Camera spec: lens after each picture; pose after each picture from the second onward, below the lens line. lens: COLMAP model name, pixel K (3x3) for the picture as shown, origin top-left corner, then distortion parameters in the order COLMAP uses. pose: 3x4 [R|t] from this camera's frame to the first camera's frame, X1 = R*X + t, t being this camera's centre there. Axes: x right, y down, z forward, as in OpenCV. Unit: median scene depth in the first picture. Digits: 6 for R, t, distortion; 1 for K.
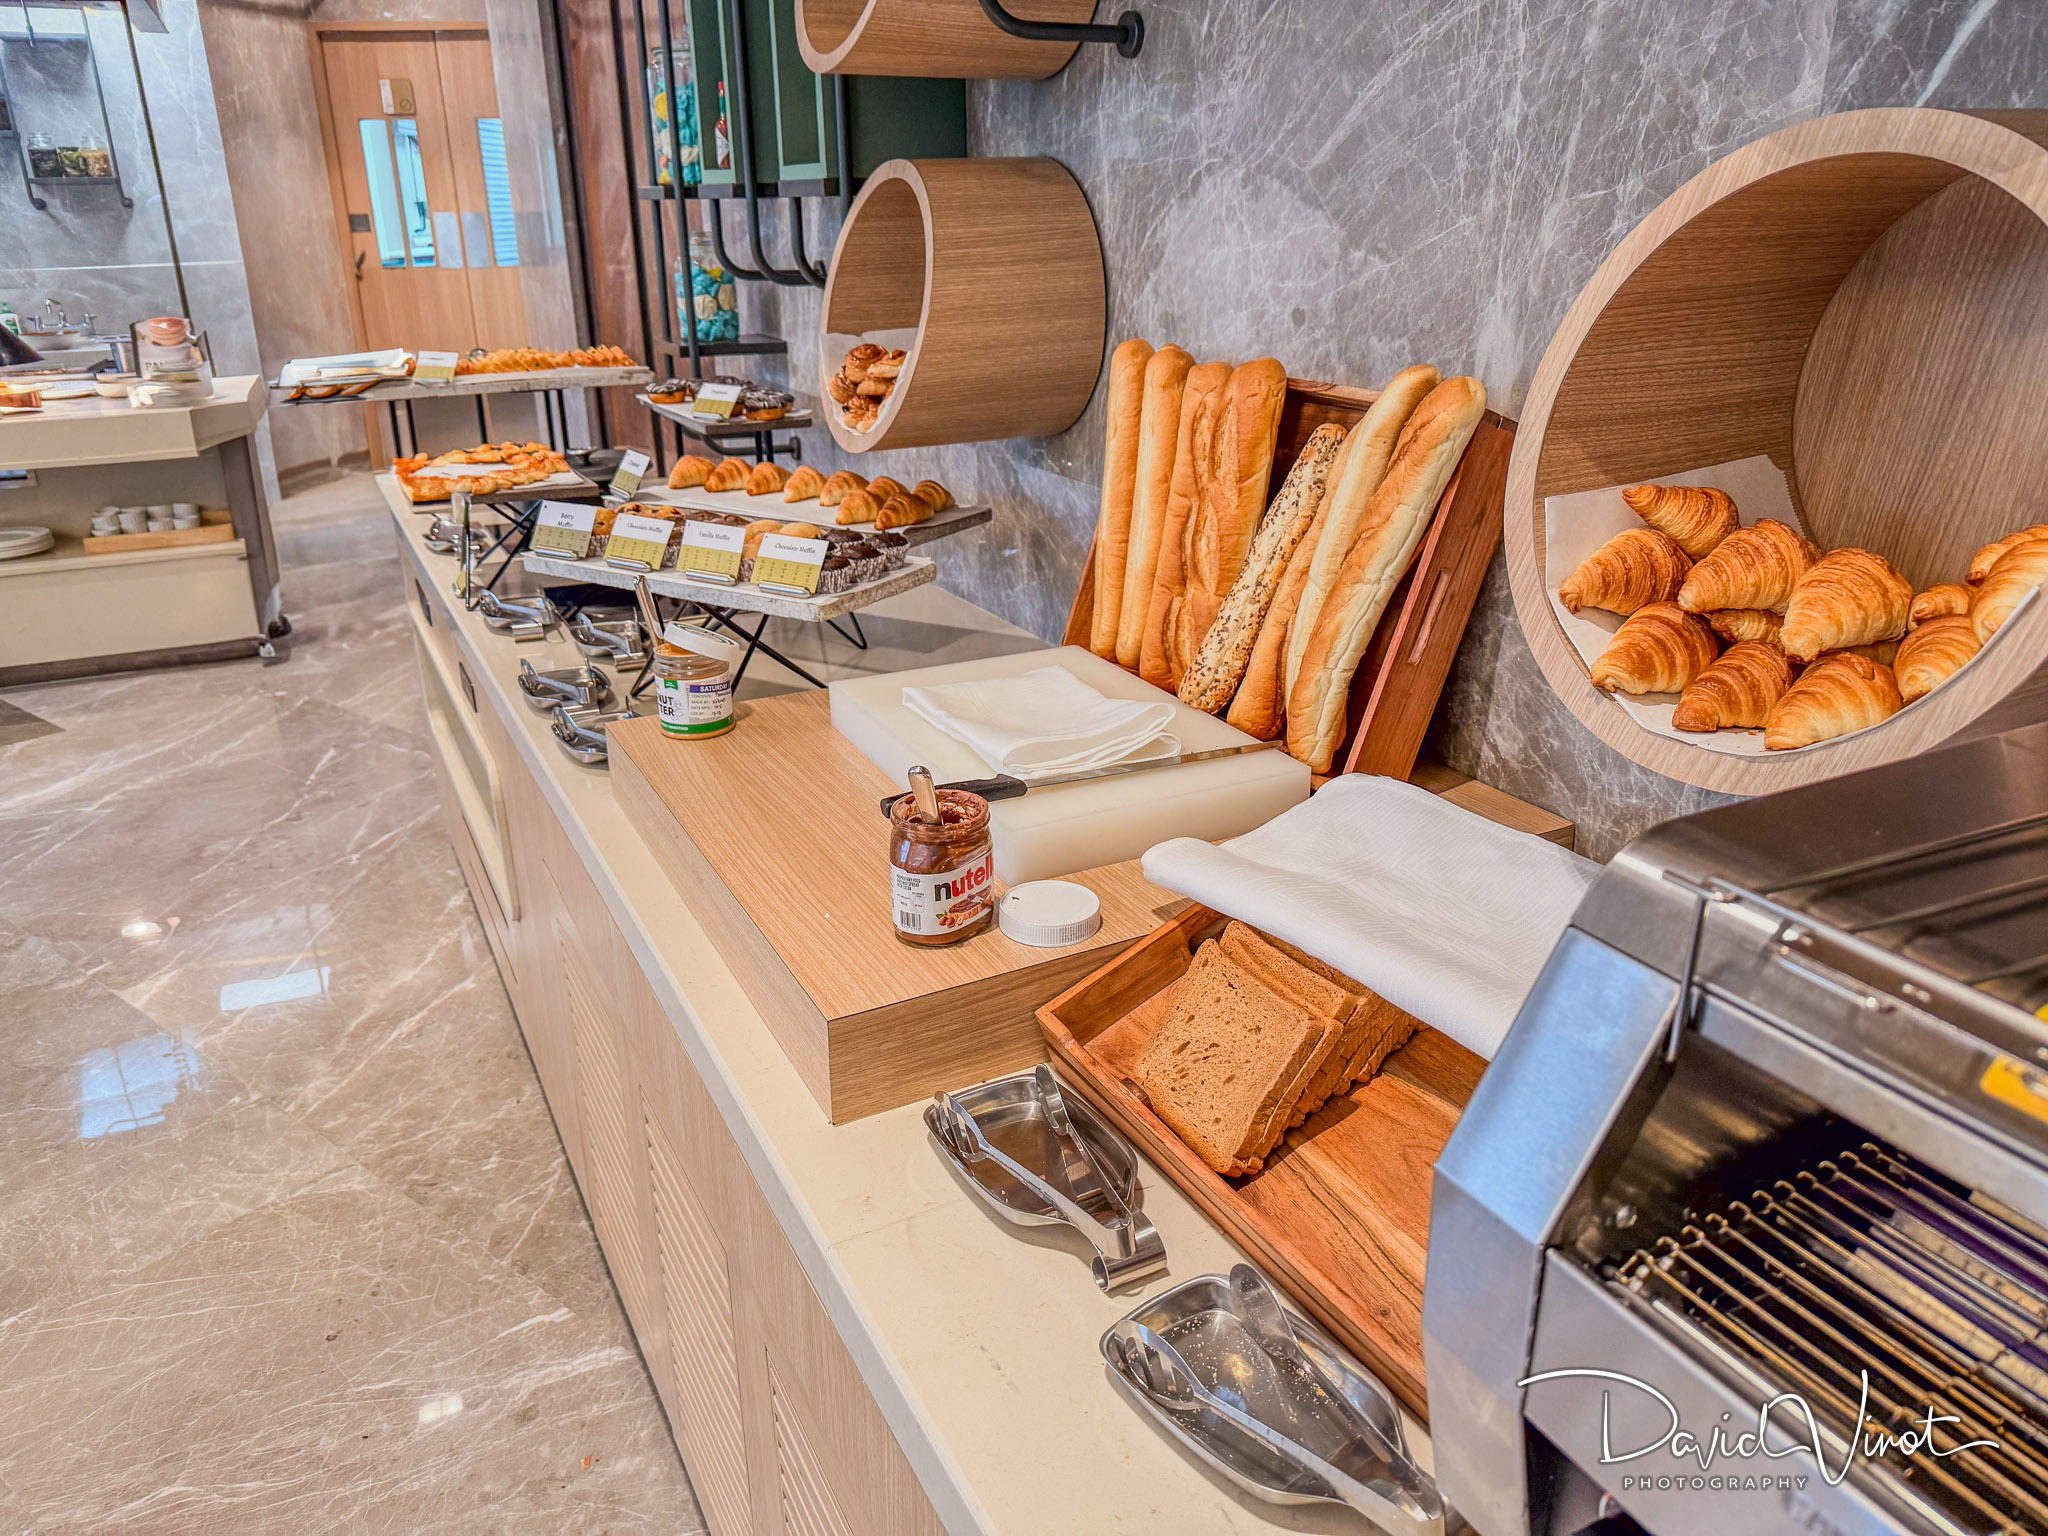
lens RADIAL K [[1471.1, 0, 1031.2], [0, 1471.1, 759.9], [0, 0, 1]] dist [0.001426, -0.007241]
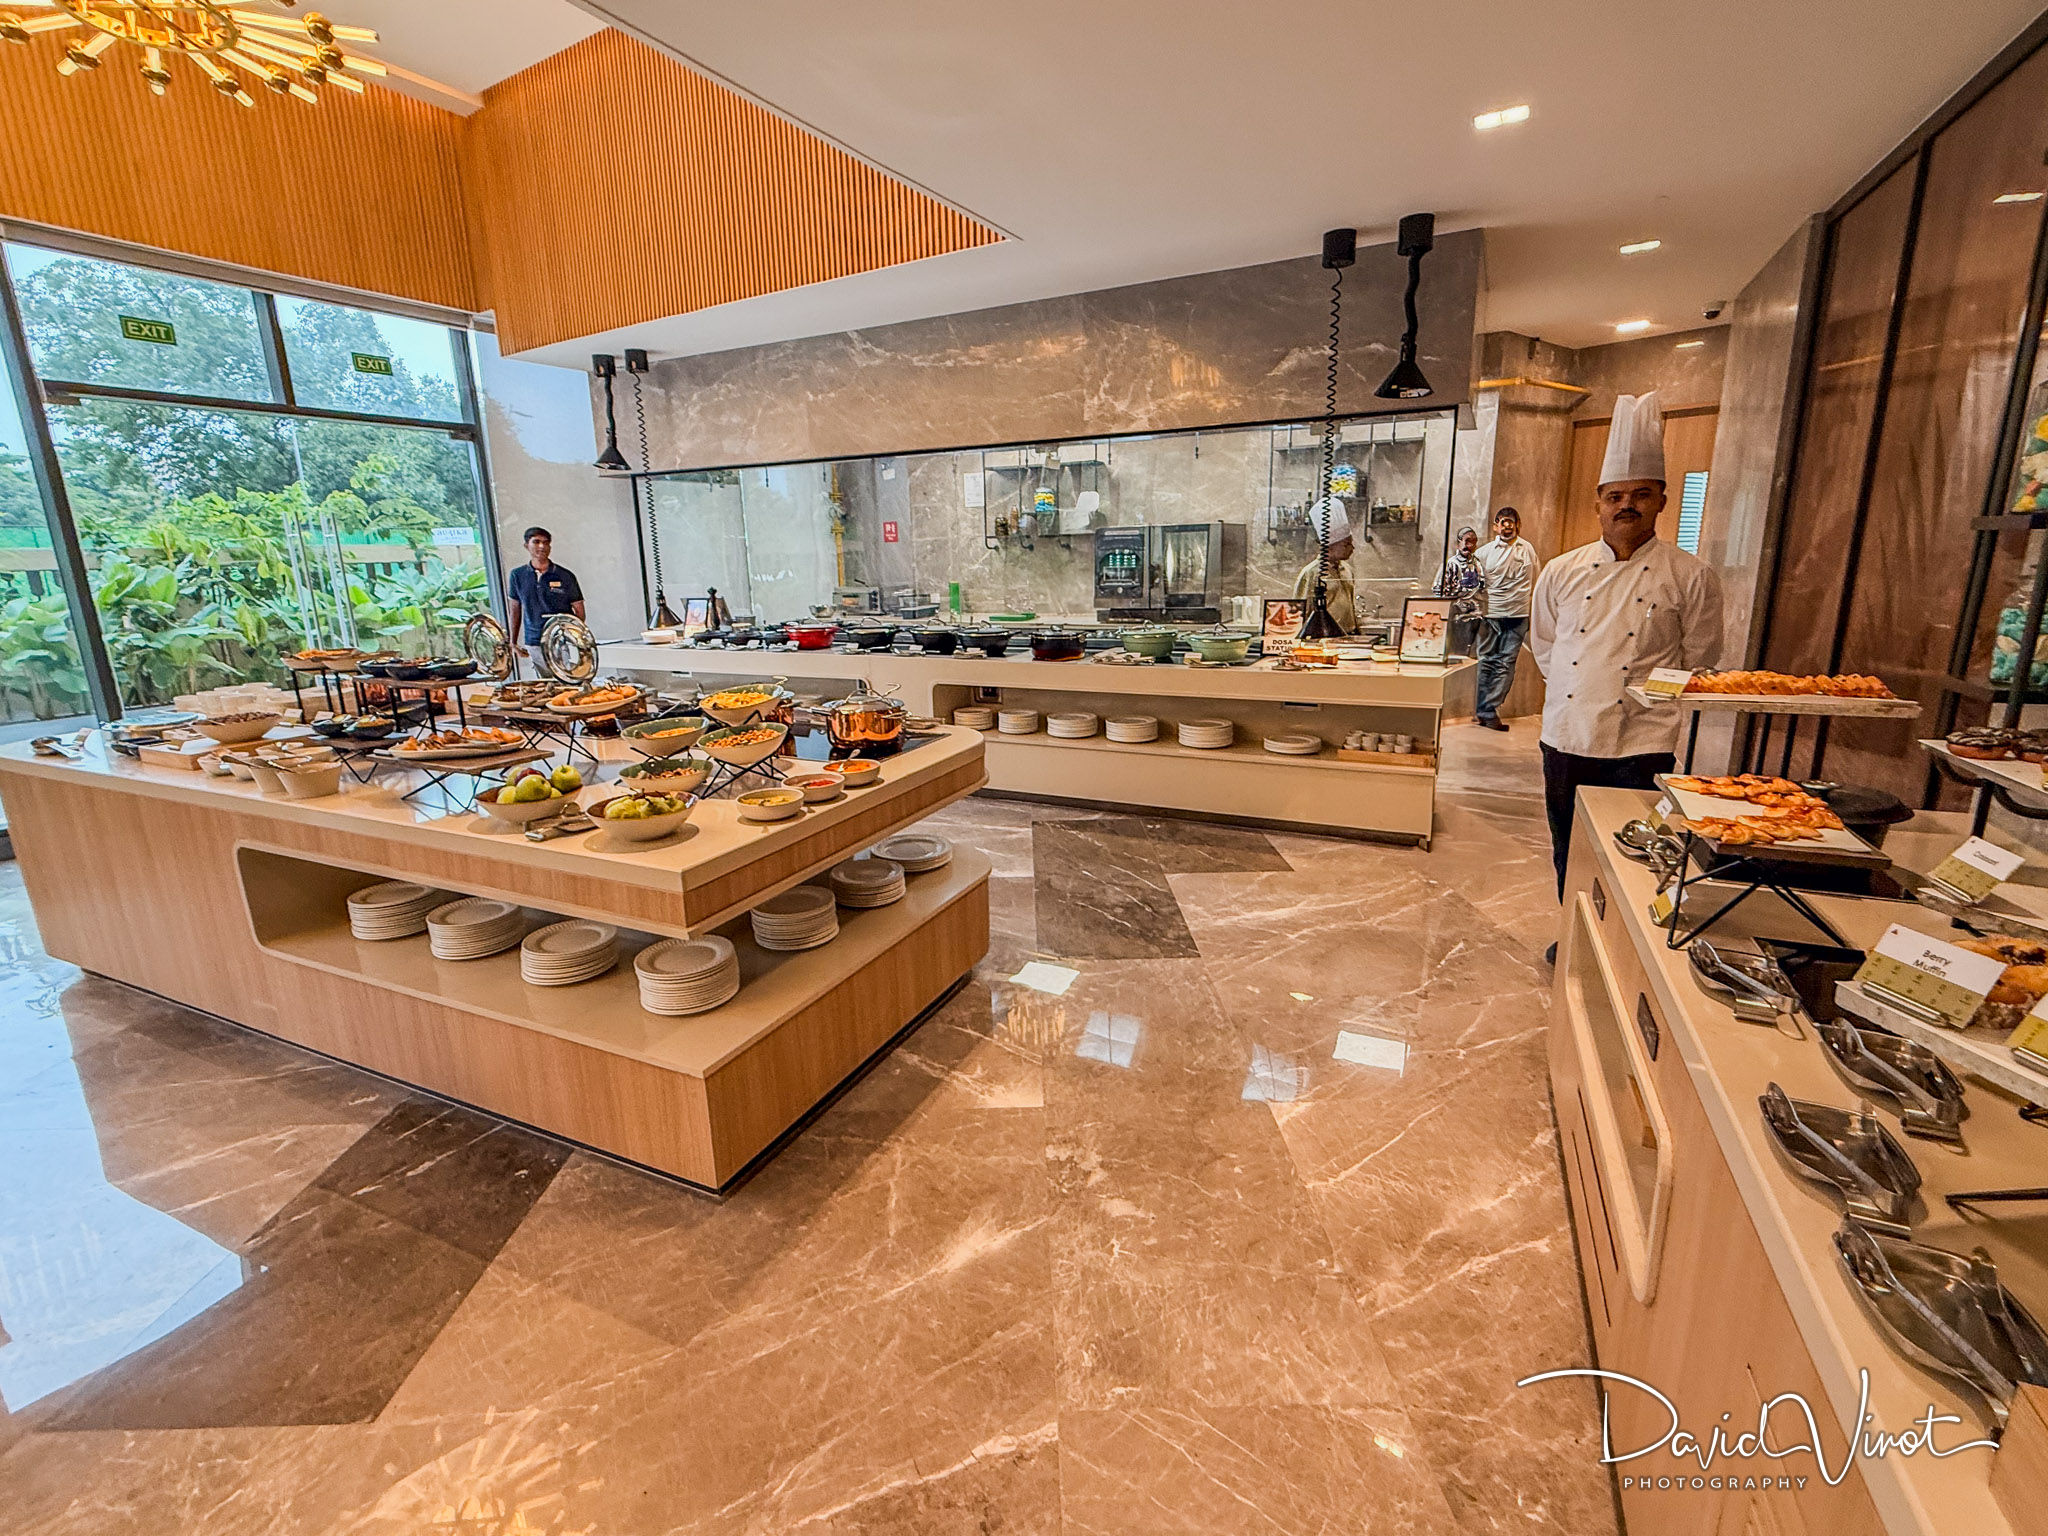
lens RADIAL K [[922.8, 0, 1028.5], [0, 922.8, 768.0], [0, 0, 1]] dist [0.002477, 0.000998]
pose [[0.617673, 0.178602, -0.765886, -0.124845], [-0.266498, 0.963785, 0.009825, -0.067901], [0.739905, 0.198038, 0.642901, 0.175129]]
